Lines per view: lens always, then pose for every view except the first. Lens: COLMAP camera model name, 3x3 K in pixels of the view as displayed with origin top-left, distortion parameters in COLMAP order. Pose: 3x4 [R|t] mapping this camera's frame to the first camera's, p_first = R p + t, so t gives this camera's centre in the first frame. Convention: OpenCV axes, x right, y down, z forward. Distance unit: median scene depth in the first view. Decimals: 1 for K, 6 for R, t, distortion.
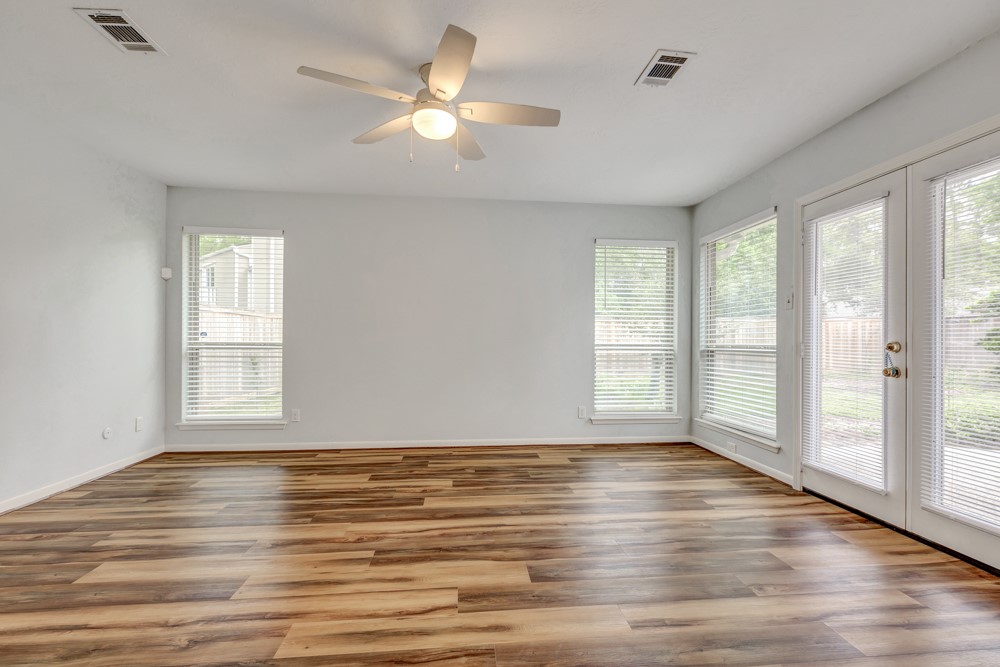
lens RADIAL K [[448.8, 0, 504.9], [0, 448.8, 348.3], [0, 0, 1]] dist [0.000459, -0.000229]
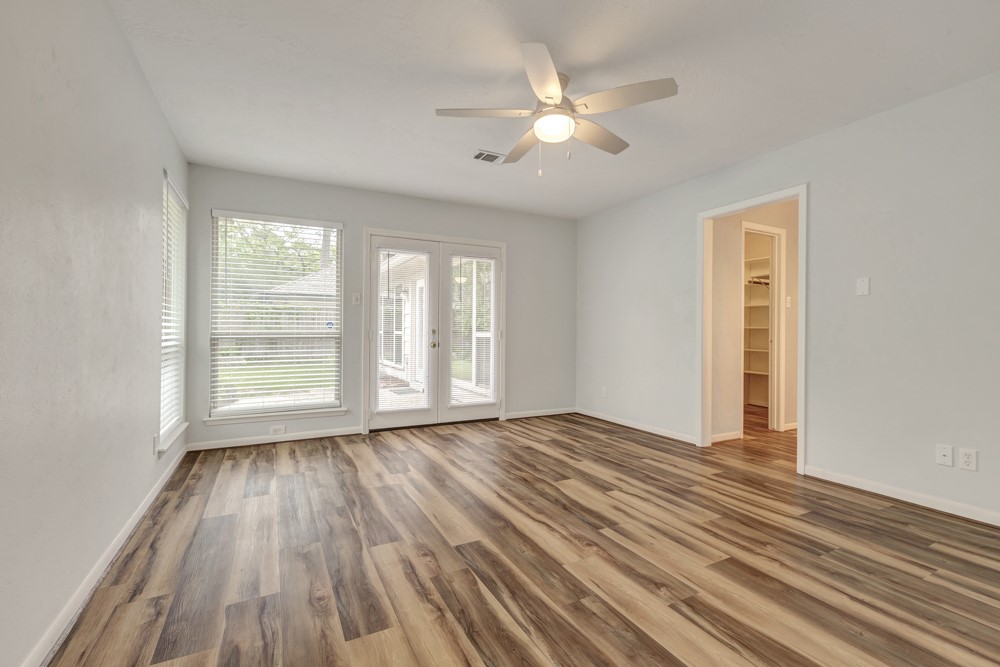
lens RADIAL K [[443.7, 0, 508.1], [0, 443.7, 341.4], [0, 0, 1]] dist [-0.000266, -0.000339]
pose [[-0.381276, -0.030031, 0.923973, -1.098925], [0.005744, 0.999376, 0.034852, -0.032297], [-0.924443, 0.018596, -0.380866, 1.497806]]
